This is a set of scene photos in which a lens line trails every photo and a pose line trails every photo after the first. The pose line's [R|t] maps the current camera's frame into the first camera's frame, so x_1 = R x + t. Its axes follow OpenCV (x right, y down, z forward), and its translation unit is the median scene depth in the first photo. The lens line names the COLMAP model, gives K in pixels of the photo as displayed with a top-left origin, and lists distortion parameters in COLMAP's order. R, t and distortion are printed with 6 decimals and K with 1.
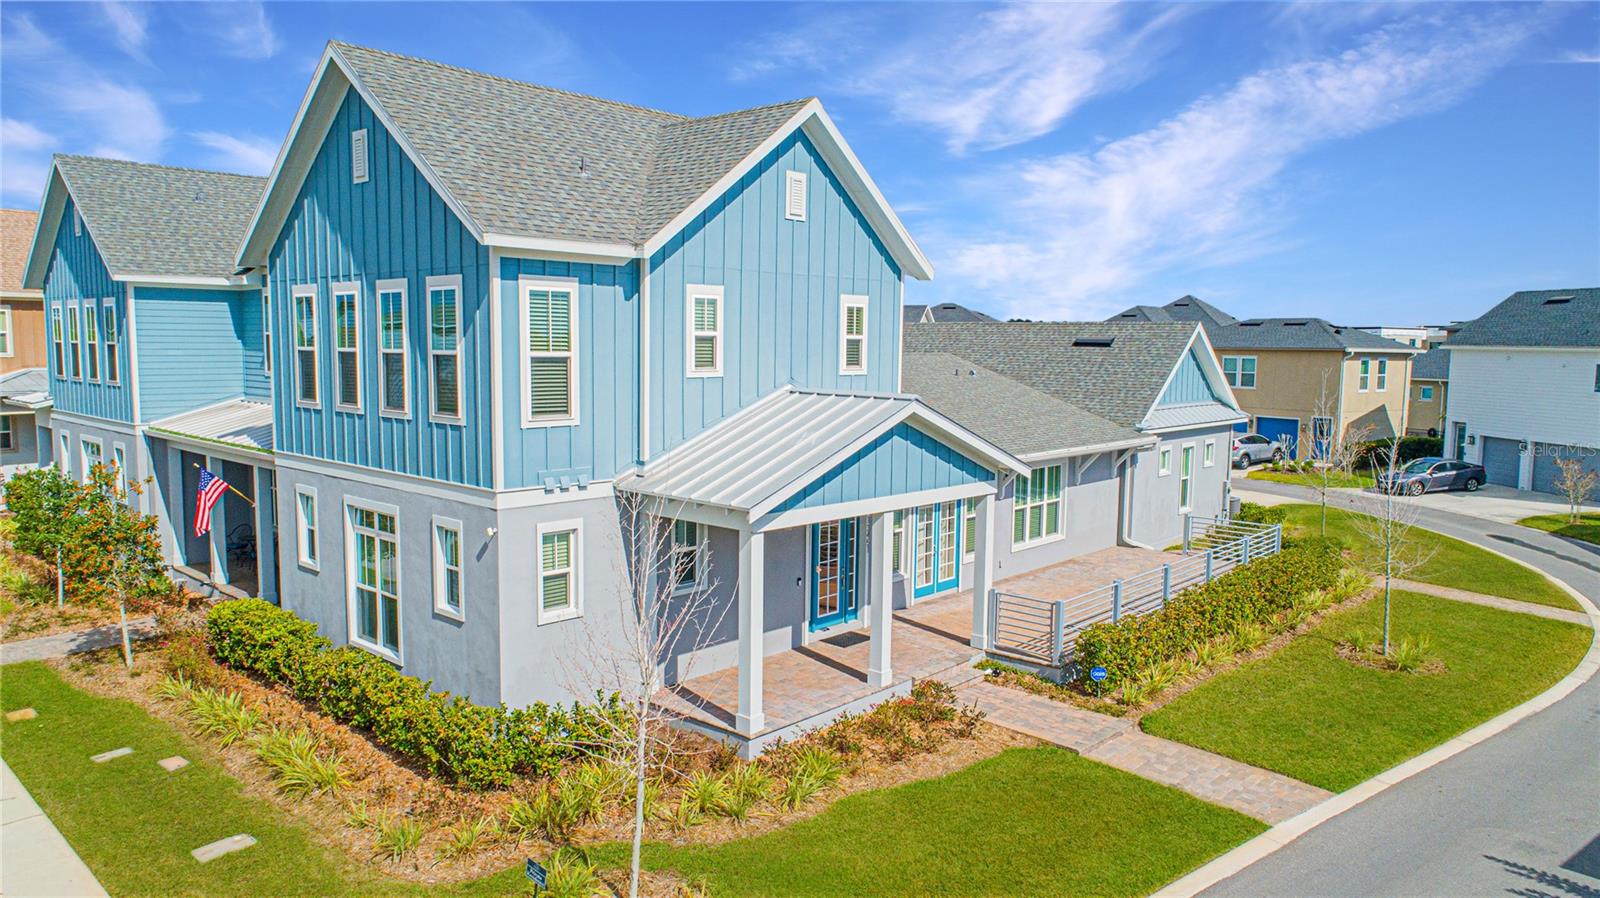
lens RADIAL K [[1091.5, 0, 800.0], [0, 1091.5, 449.0], [0, 0, 1]] dist [-0.008828, 0.001989]
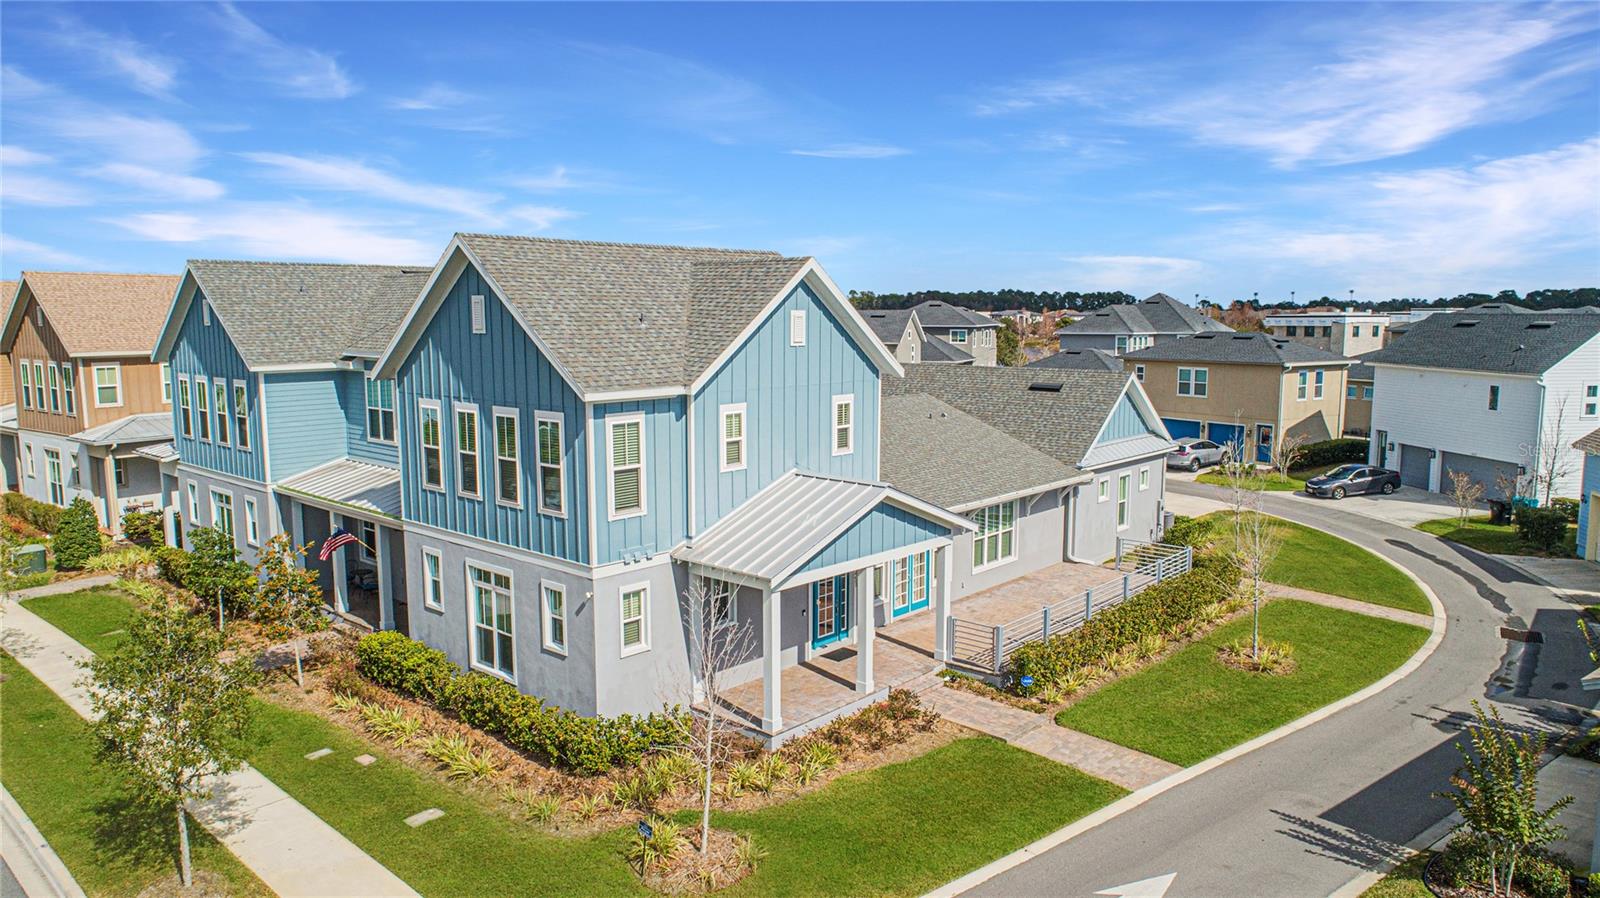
lens RADIAL K [[1091.5, 0, 800.0], [0, 1091.5, 449.0], [0, 0, 1]] dist [-0.008828, 0.001989]
pose [[0.999886, -0.014177, 0.005139, -0.010205], [0.014027, 0.999508, 0.028037, -0.122328], [-0.005534, -0.027962, 0.999594, -0.339941]]
